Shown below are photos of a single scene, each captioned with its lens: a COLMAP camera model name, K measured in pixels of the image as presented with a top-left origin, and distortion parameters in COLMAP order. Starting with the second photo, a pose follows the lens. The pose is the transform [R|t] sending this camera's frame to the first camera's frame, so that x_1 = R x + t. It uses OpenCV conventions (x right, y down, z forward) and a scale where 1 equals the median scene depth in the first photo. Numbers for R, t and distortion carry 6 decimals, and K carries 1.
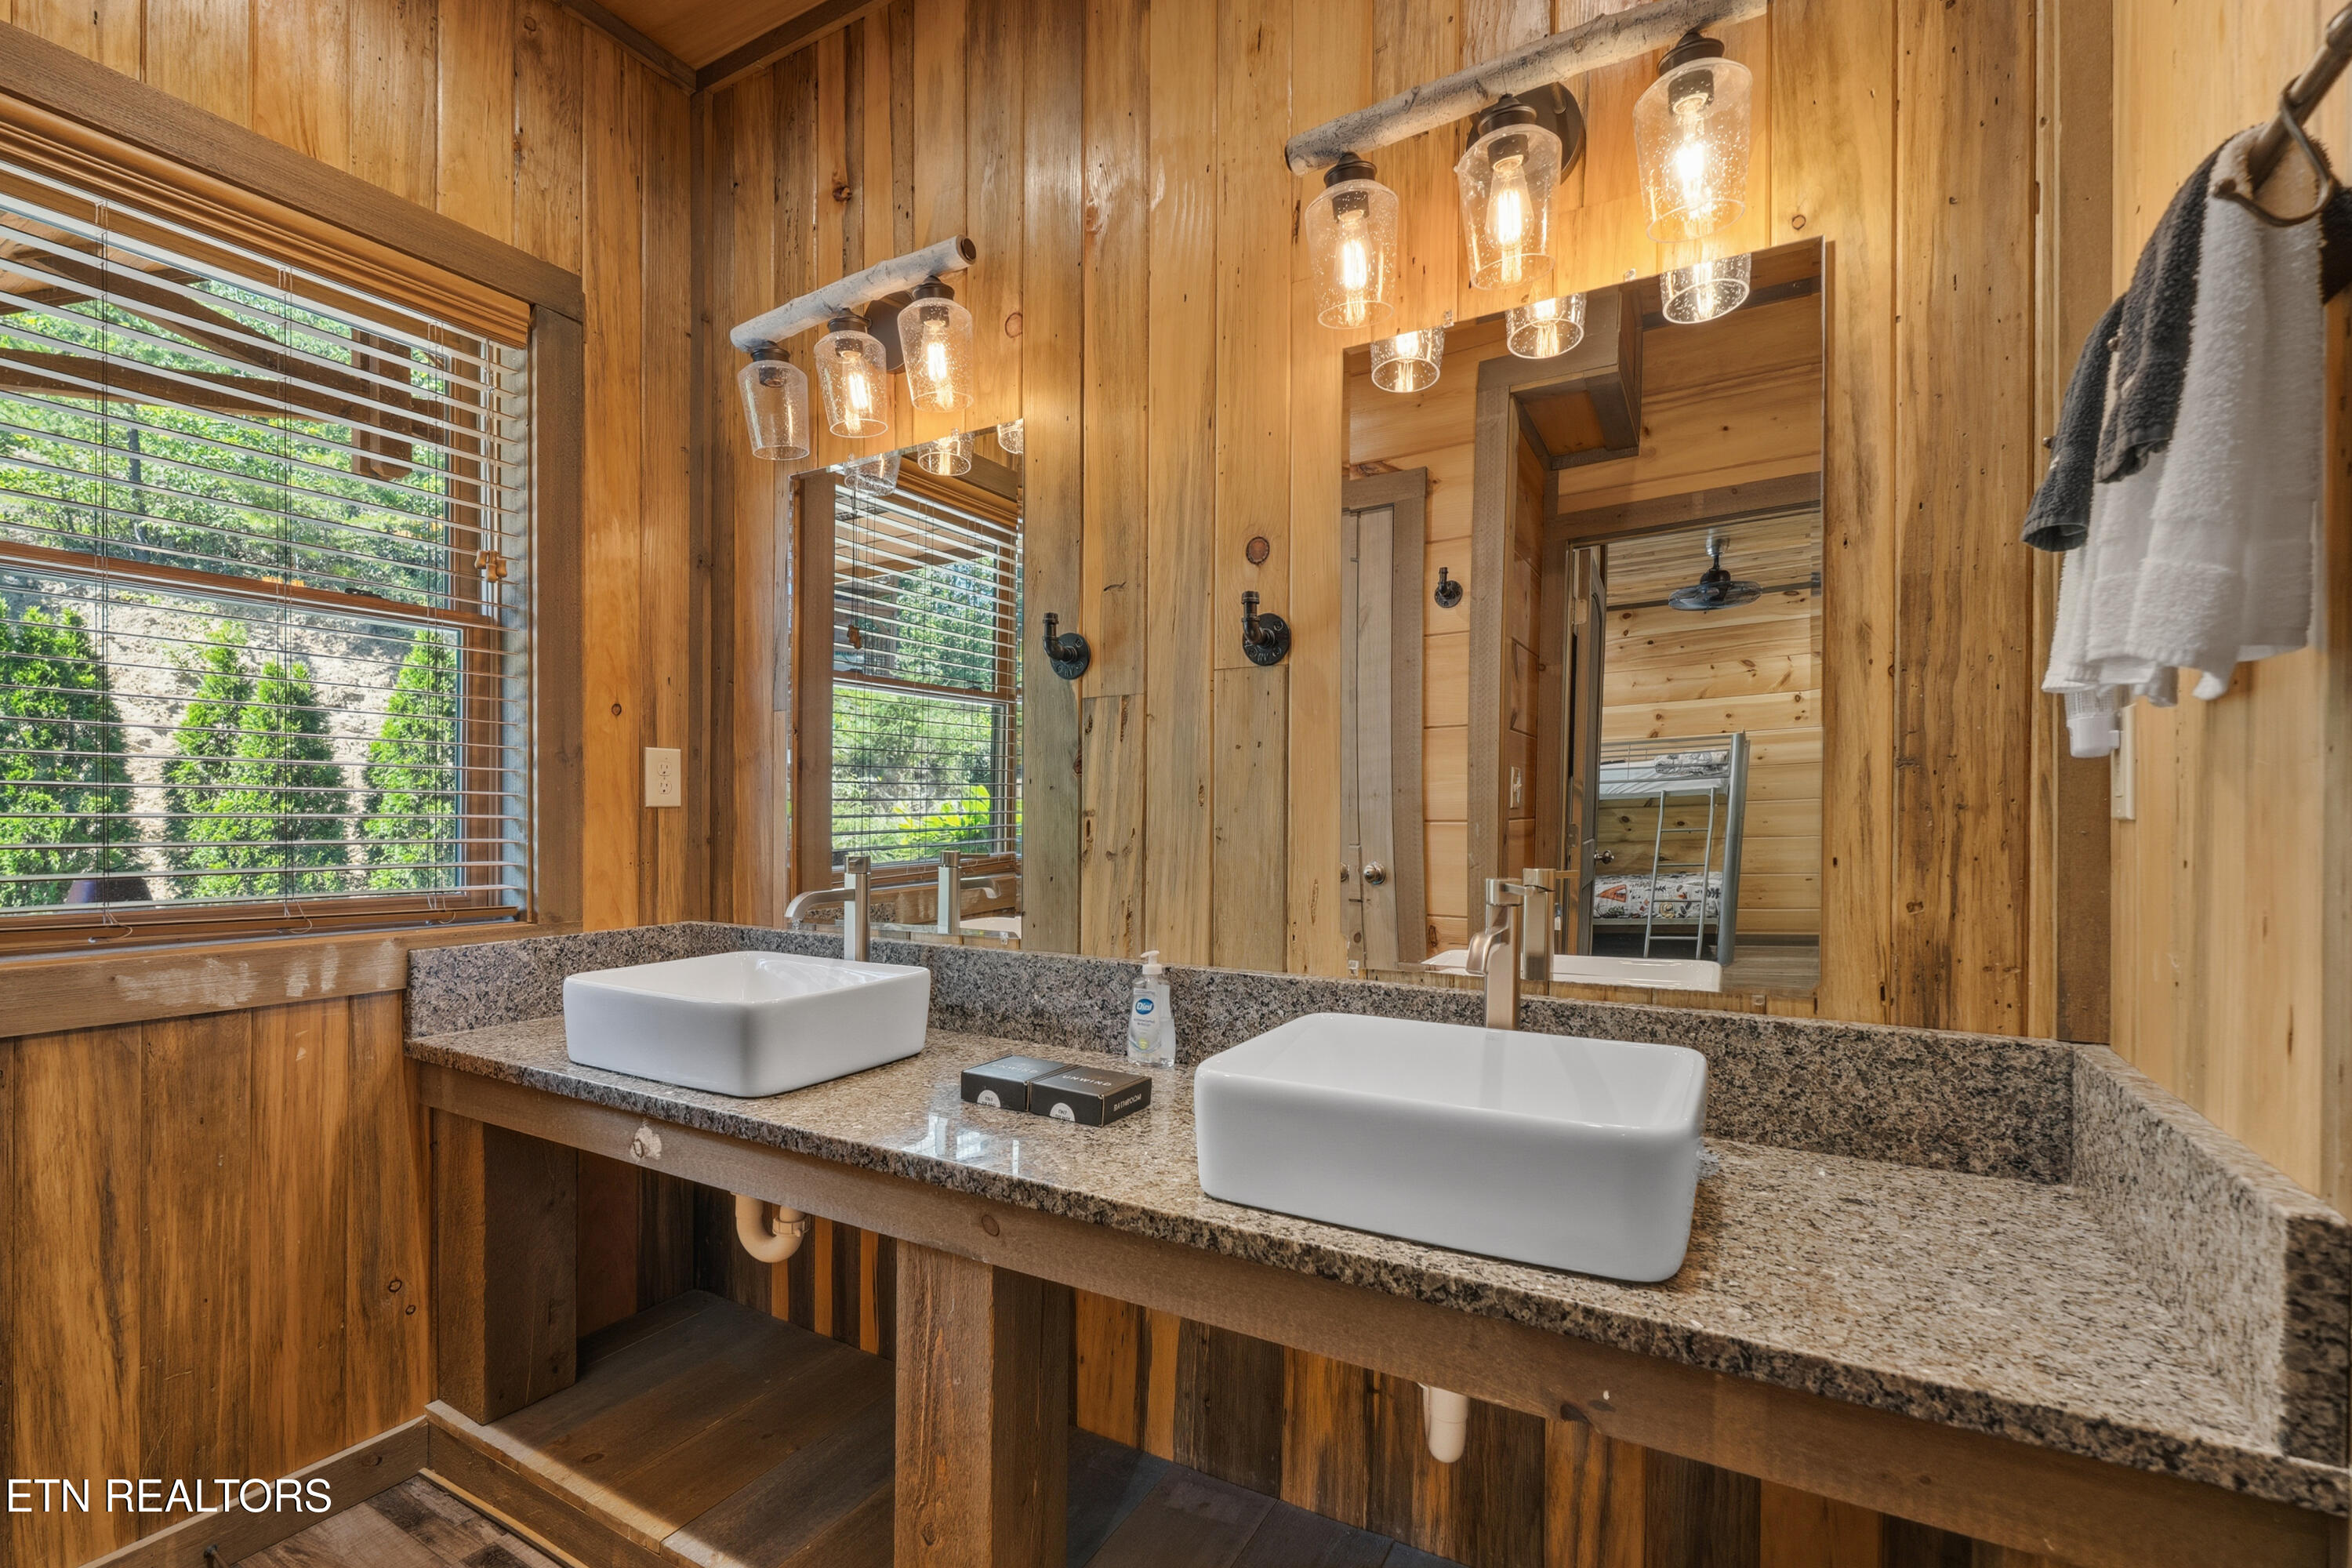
lens RADIAL K [[1043.6, 0, 1172.7], [0, 1043.6, 822.2], [0, 0, 1]] dist [-0.009567, 0.000727]
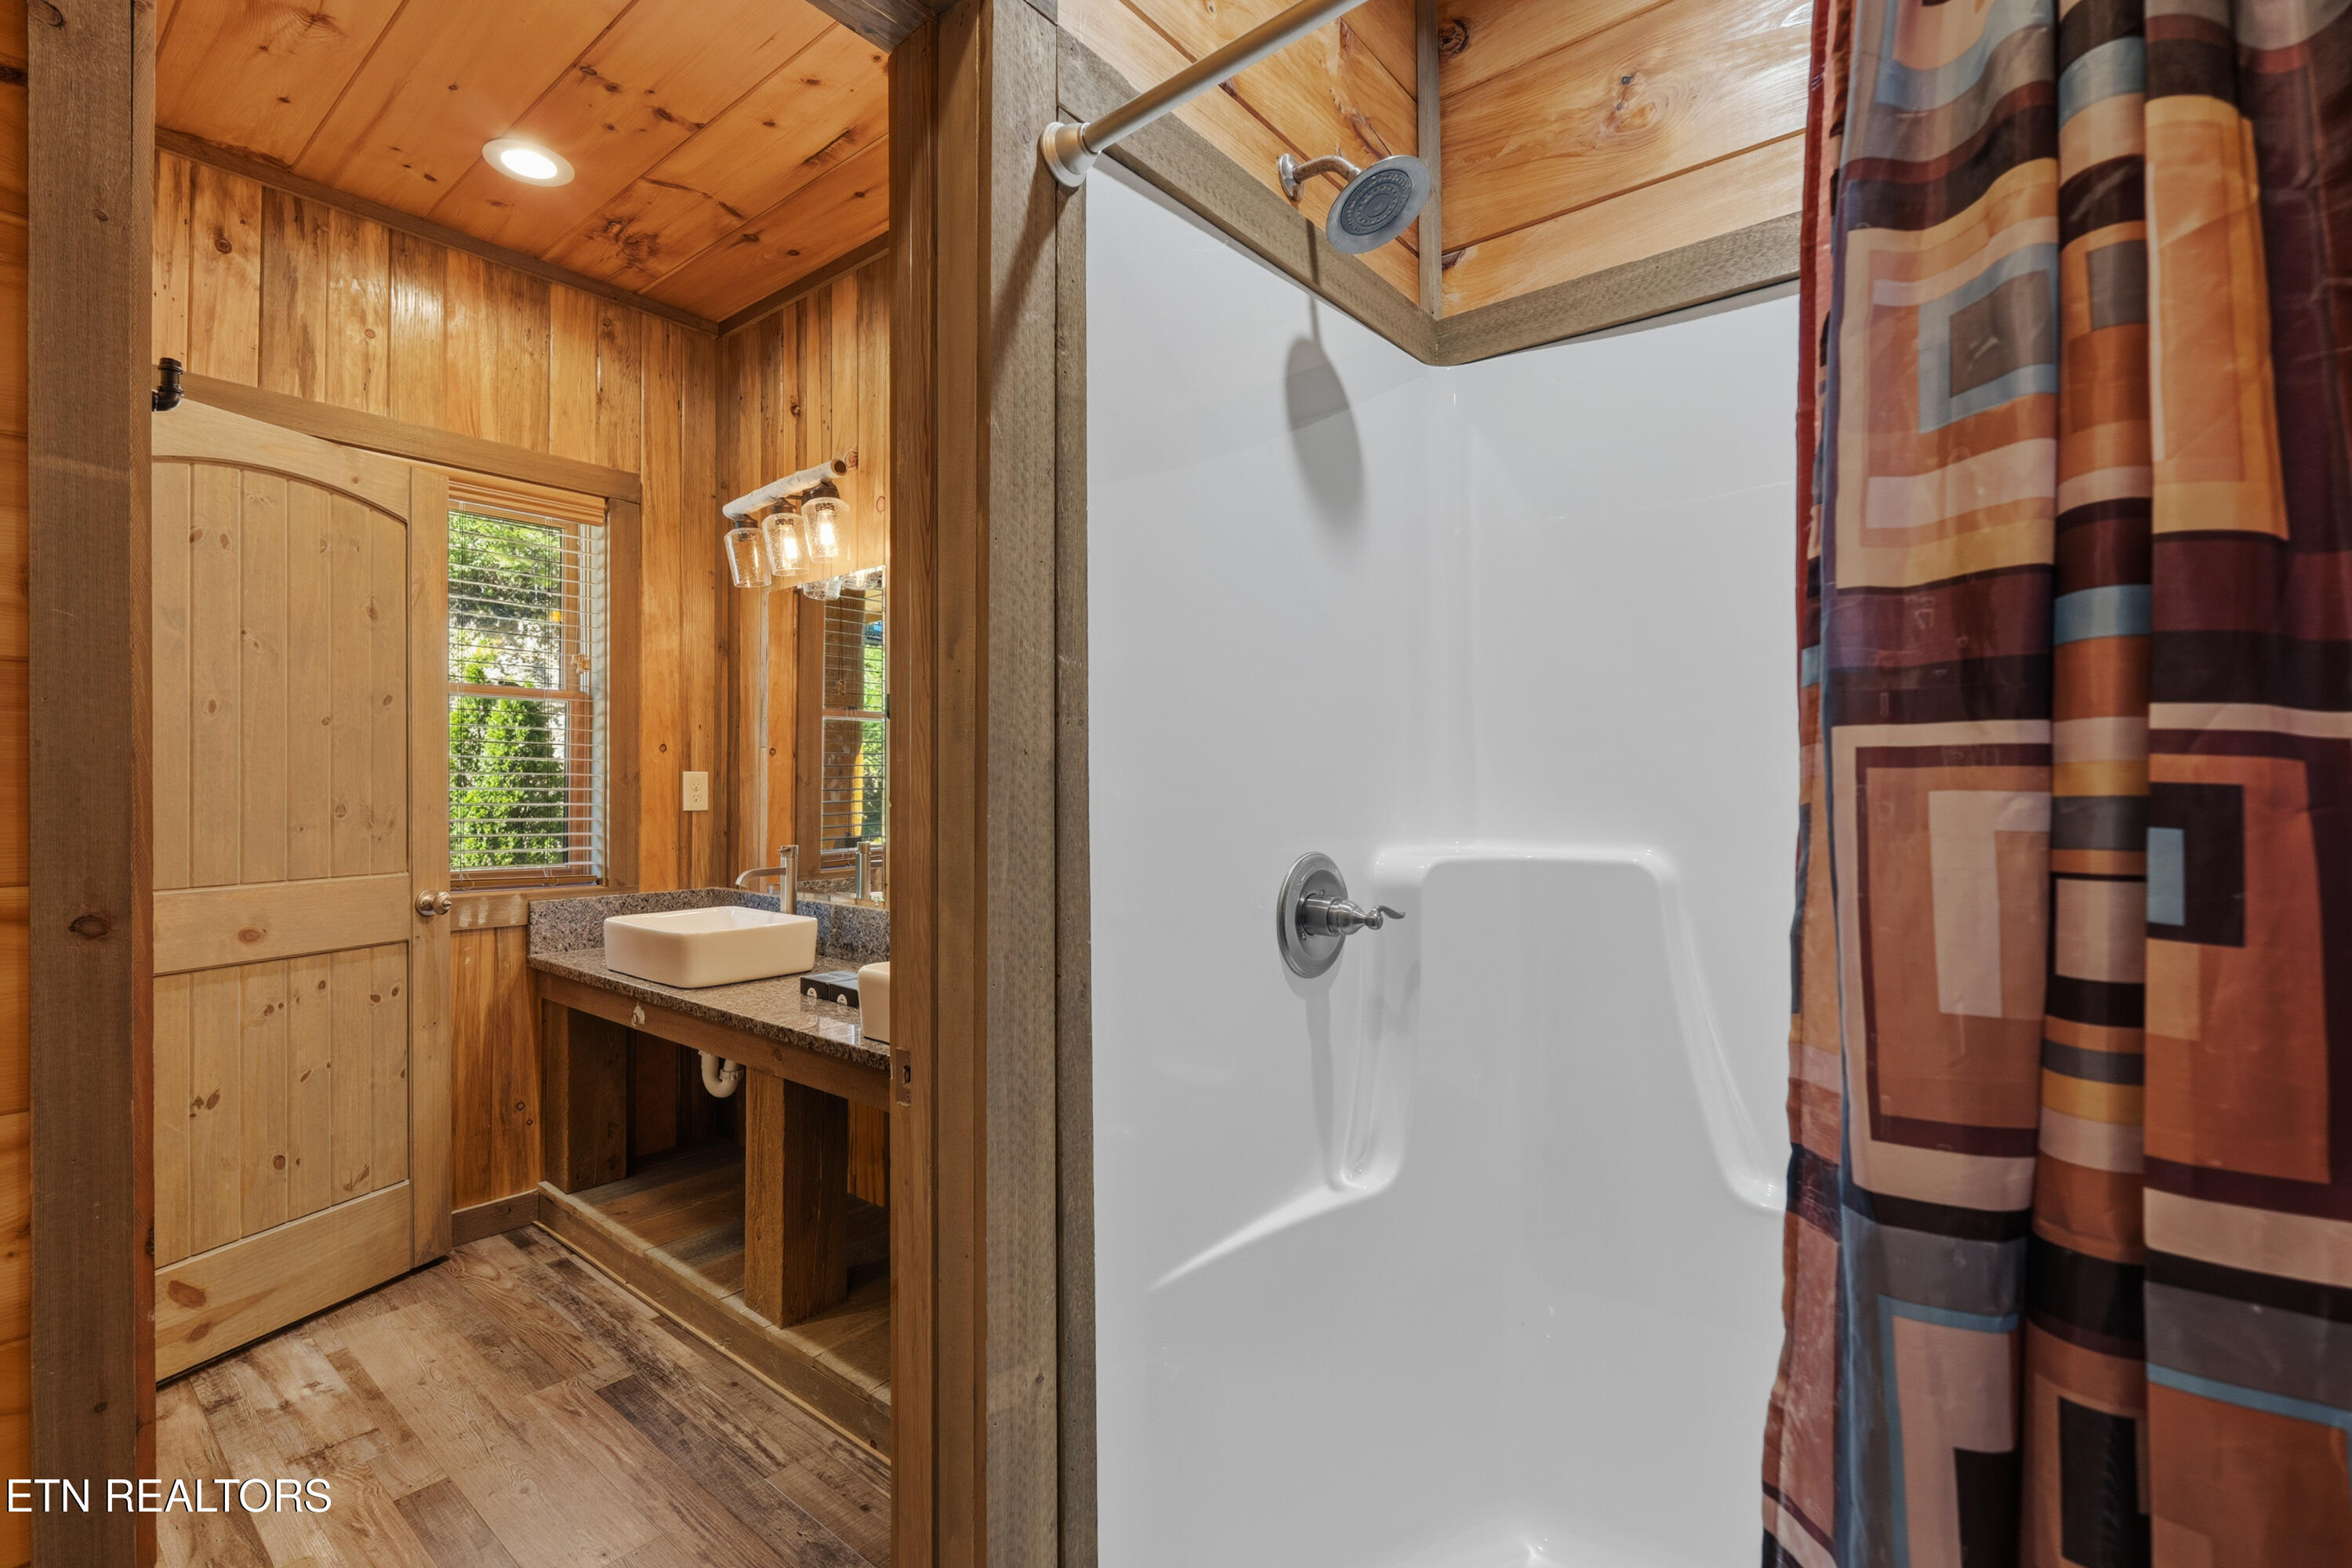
lens RADIAL K [[1043.6, 0, 1176.1], [0, 1043.6, 780.3], [0, 0, 1]] dist [-0.009567, 0.000727]
pose [[0.986741, -0.002413, -0.162284, 0.524471], [0.000001, 0.999890, -0.014865, -0.042652], [0.162302, 0.014668, 0.986632, -0.447093]]
